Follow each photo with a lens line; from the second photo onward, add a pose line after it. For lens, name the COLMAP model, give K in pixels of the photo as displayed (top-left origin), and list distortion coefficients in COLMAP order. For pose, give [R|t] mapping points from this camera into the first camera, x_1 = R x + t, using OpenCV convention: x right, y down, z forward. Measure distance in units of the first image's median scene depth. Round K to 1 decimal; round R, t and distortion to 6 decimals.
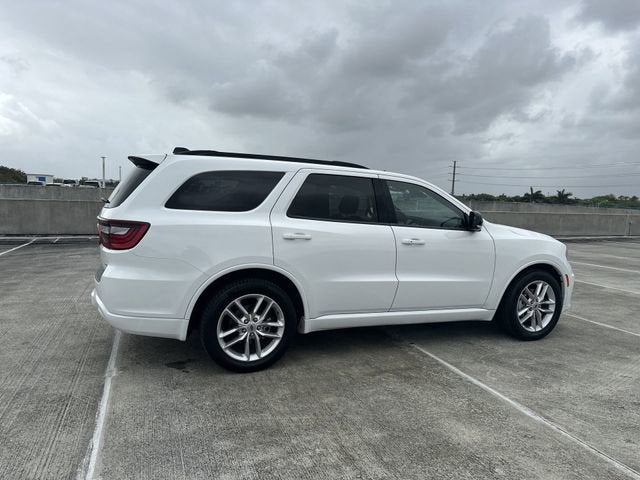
lens RADIAL K [[454.3, 0, 325.2], [0, 454.3, 237.4], [0, 0, 1]] dist [0.040506, -0.053200]
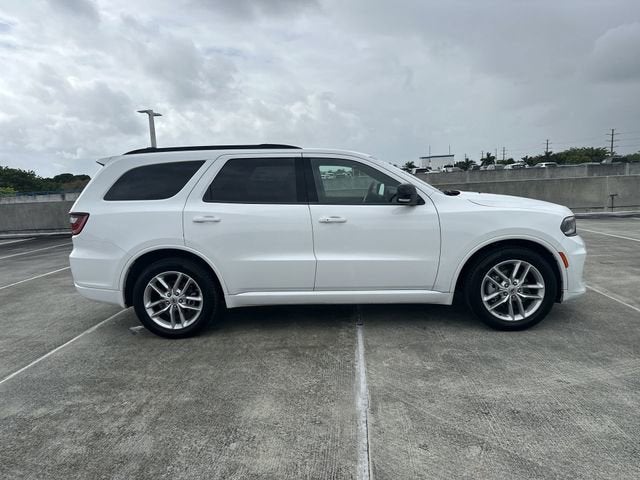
lens RADIAL K [[454.3, 0, 317.9], [0, 454.3, 244.6], [0, 0, 1]] dist [0.040506, -0.053200]
pose [[0.897944, -0.015104, -0.439851, 0.670934], [0.039297, 0.998171, 0.045949, 0.018929], [0.438352, -0.058544, 0.896895, 0.134469]]
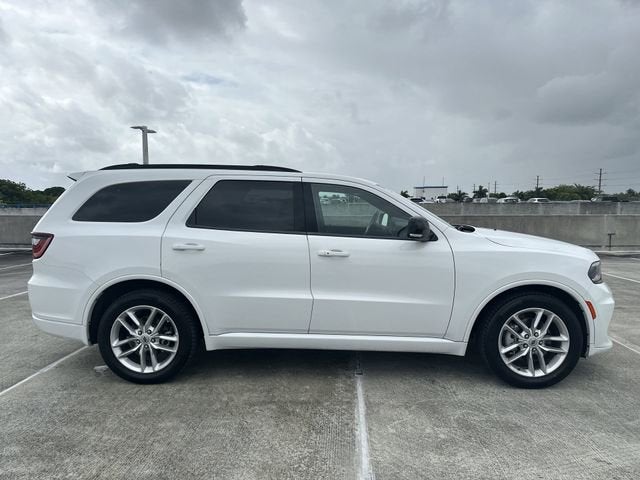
lens RADIAL K [[454.3, 0, 324.7], [0, 454.3, 243.5], [0, 0, 1]] dist [0.040506, -0.053200]
pose [[0.911974, -0.001634, -0.410244, 0.600579], [-0.002671, 0.999947, -0.009920, -0.001157], [0.410239, 0.010143, 0.911922, 0.249660]]
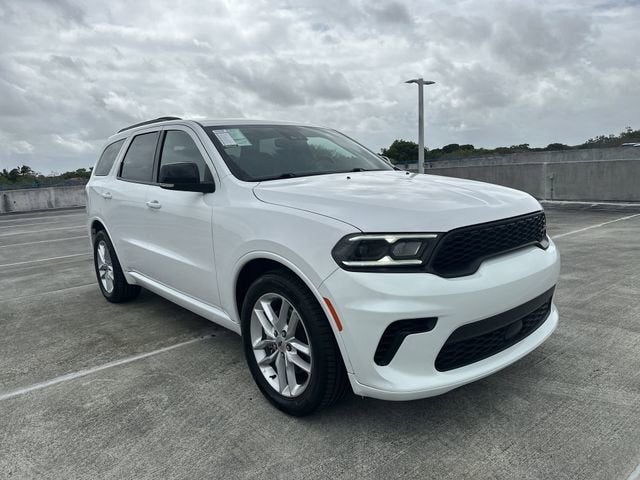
lens RADIAL K [[454.3, 0, 318.4], [0, 454.3, 231.9], [0, 0, 1]] dist [0.040506, -0.053200]
pose [[0.301446, 0.081318, -0.950009, 1.228952], [-0.023233, 0.996687, 0.077941, -0.014649], [0.953200, -0.001423, 0.302336, 1.172571]]
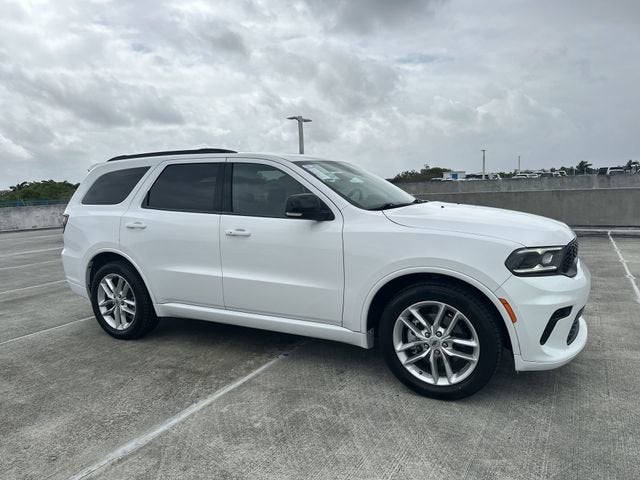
lens RADIAL K [[454.3, 0, 321.2], [0, 454.3, 236.1], [0, 0, 1]] dist [0.040506, -0.053200]
pose [[0.624944, 0.022120, -0.780356, 1.099794], [-0.008892, 0.999735, 0.021218, -0.004117], [0.780619, -0.006322, 0.624976, 0.665001]]
